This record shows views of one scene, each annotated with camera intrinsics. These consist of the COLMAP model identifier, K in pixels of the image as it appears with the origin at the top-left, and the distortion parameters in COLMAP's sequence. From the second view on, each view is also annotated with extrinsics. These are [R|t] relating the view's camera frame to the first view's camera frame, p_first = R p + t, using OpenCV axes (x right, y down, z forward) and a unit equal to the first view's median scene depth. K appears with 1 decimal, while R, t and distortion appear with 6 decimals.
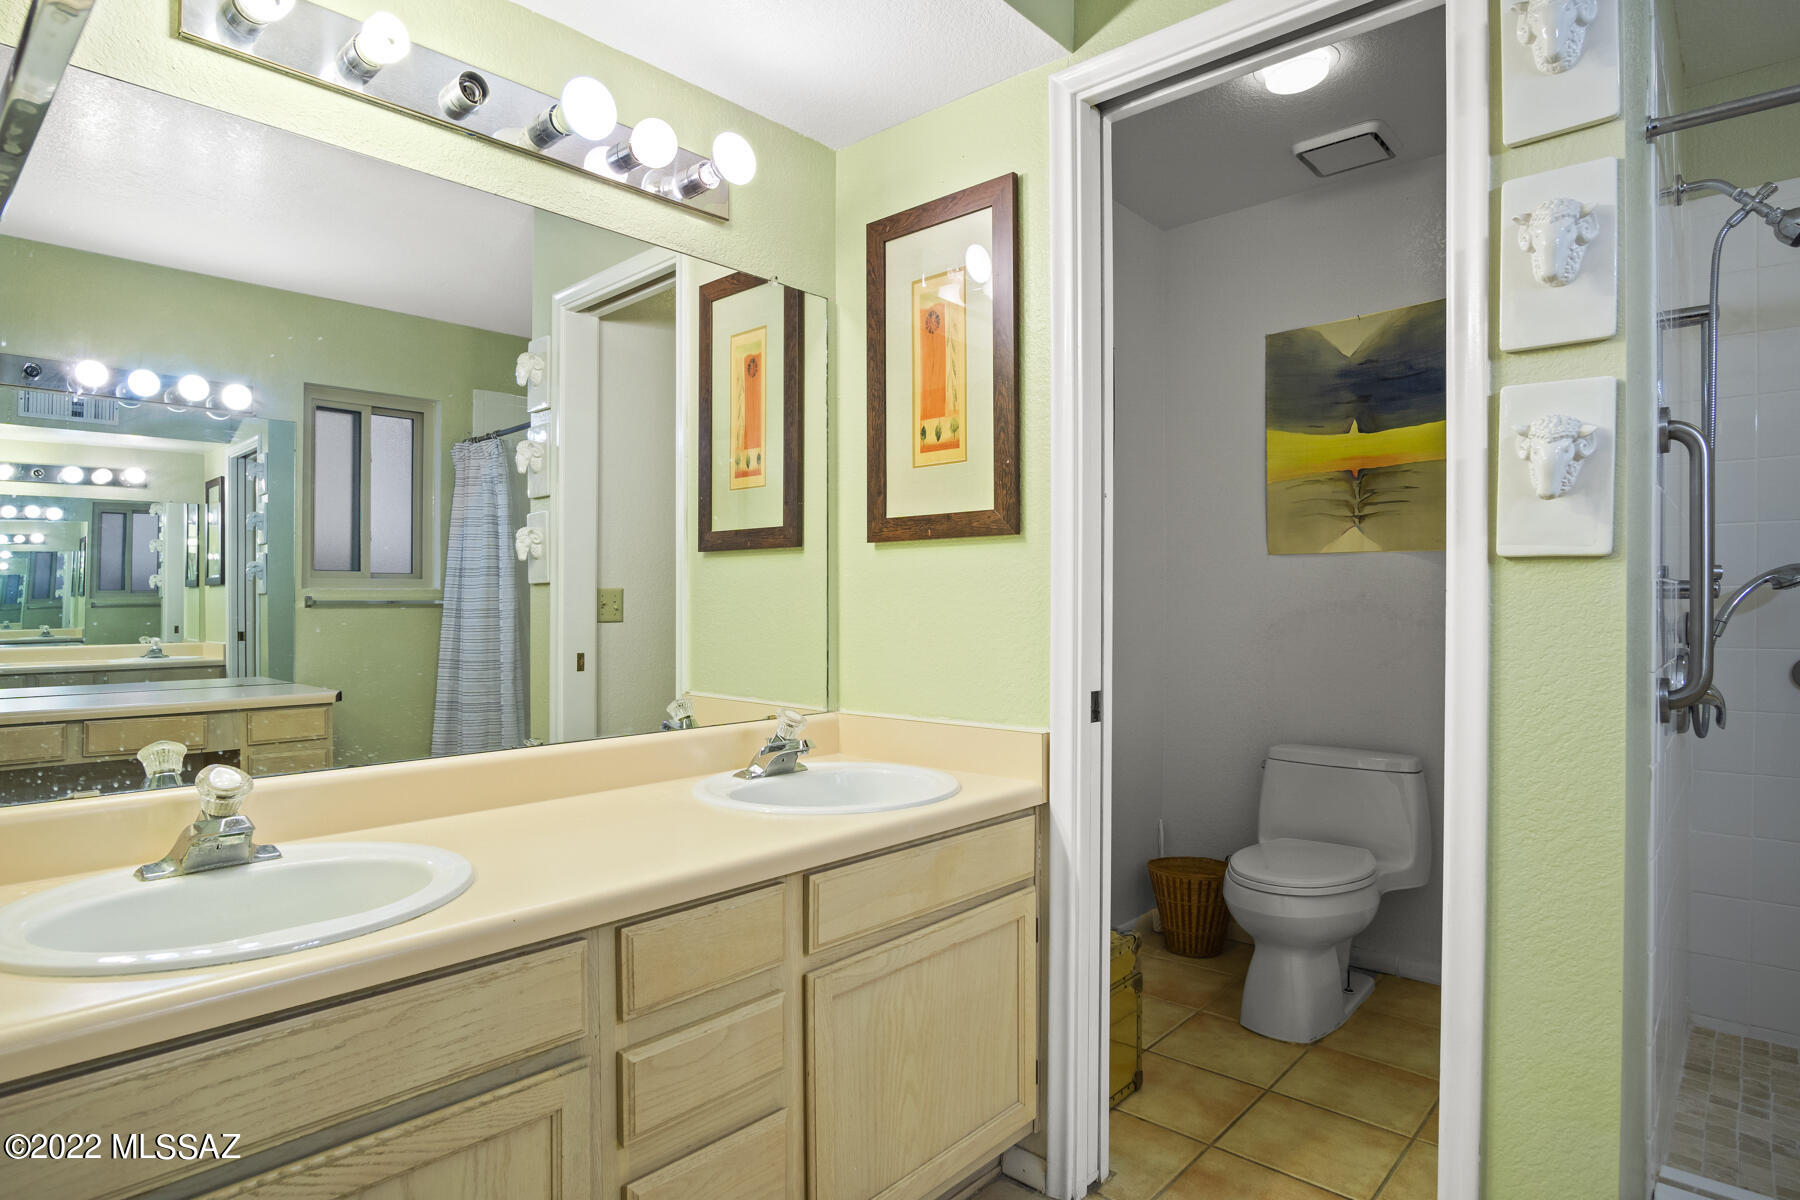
lens RADIAL K [[968.3, 0, 899.8], [0, 968.3, 611.5], [0, 0, 1]] dist [-0.038084, 0.009752]
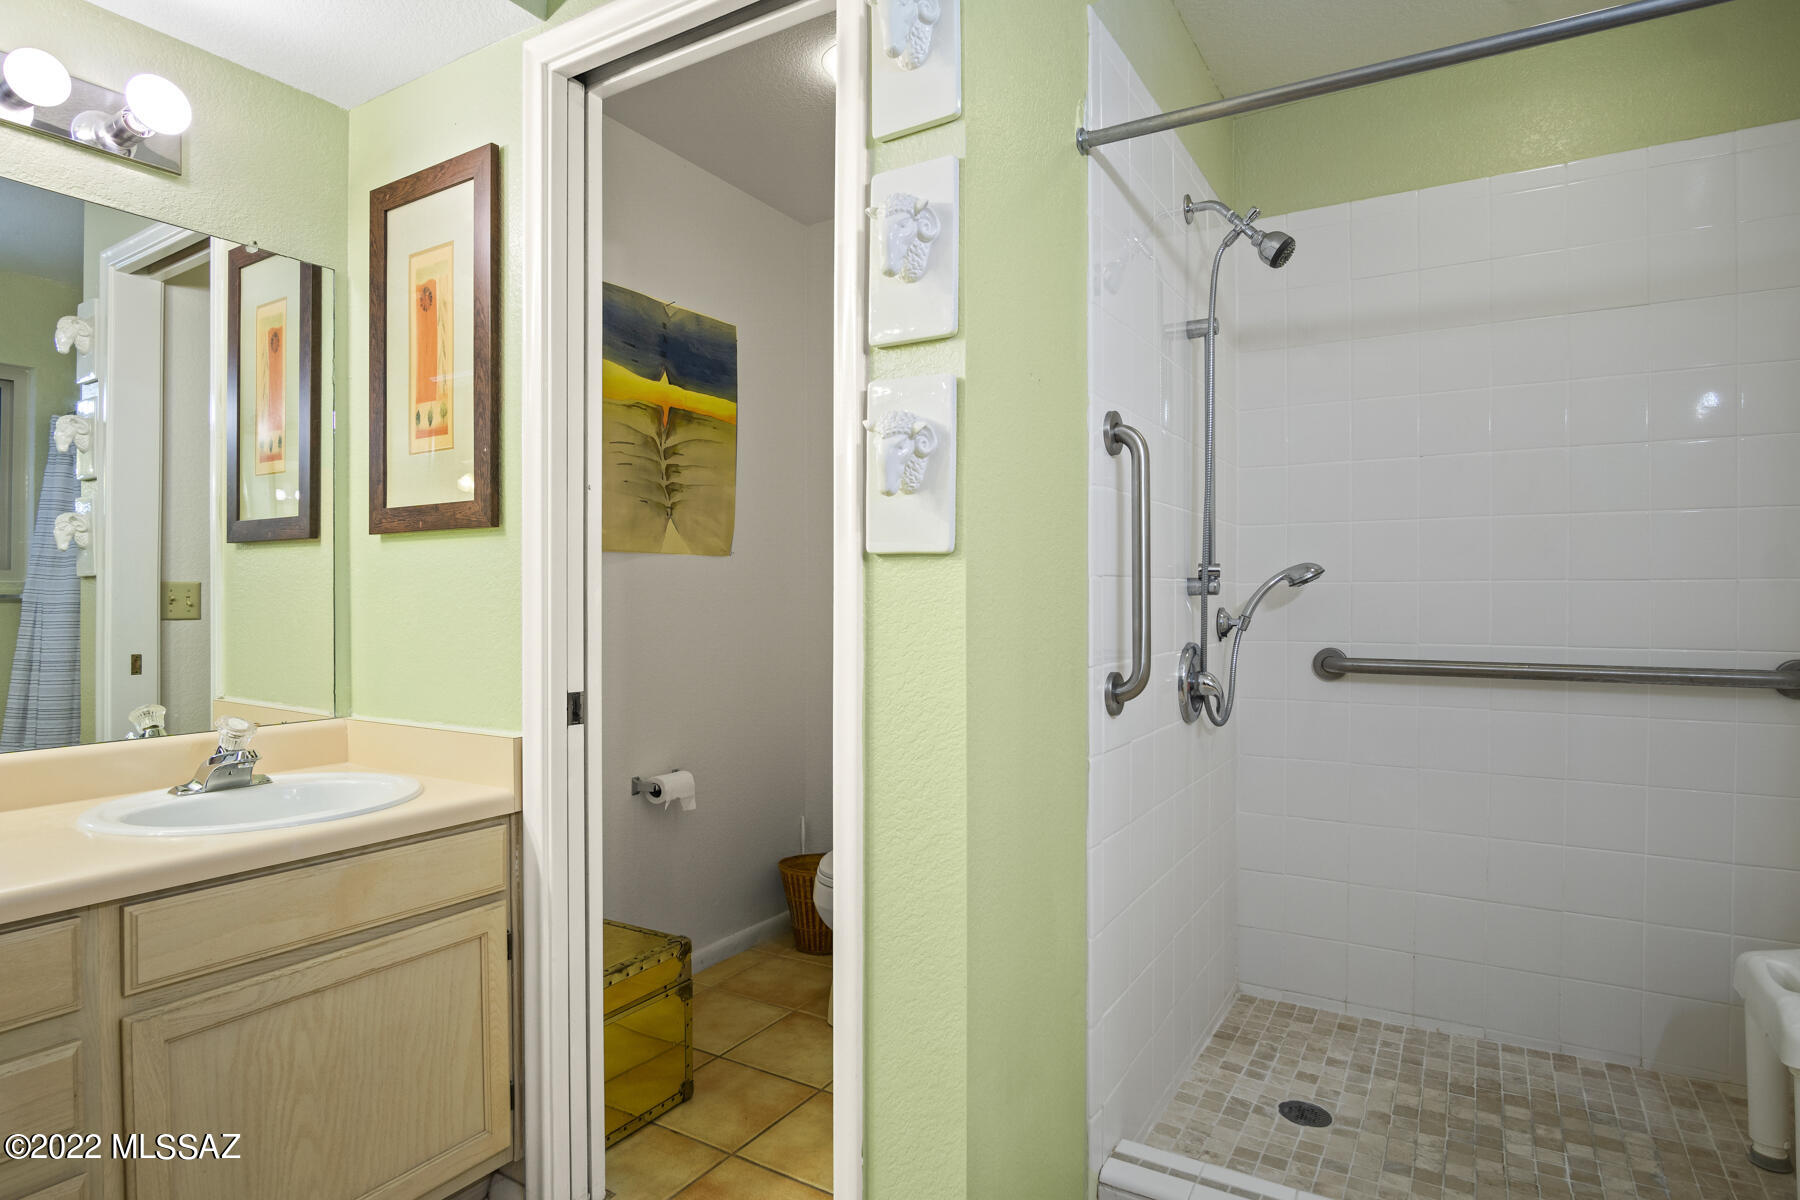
lens RADIAL K [[968.3, 0, 875.5], [0, 968.3, 603.3], [0, 0, 1]] dist [-0.038084, 0.009752]
pose [[0.982560, -0.000791, 0.185946, 0.292764], [0.001353, 0.999995, -0.002895, -0.001885], [-0.185943, 0.003096, 0.982556, 0.008925]]
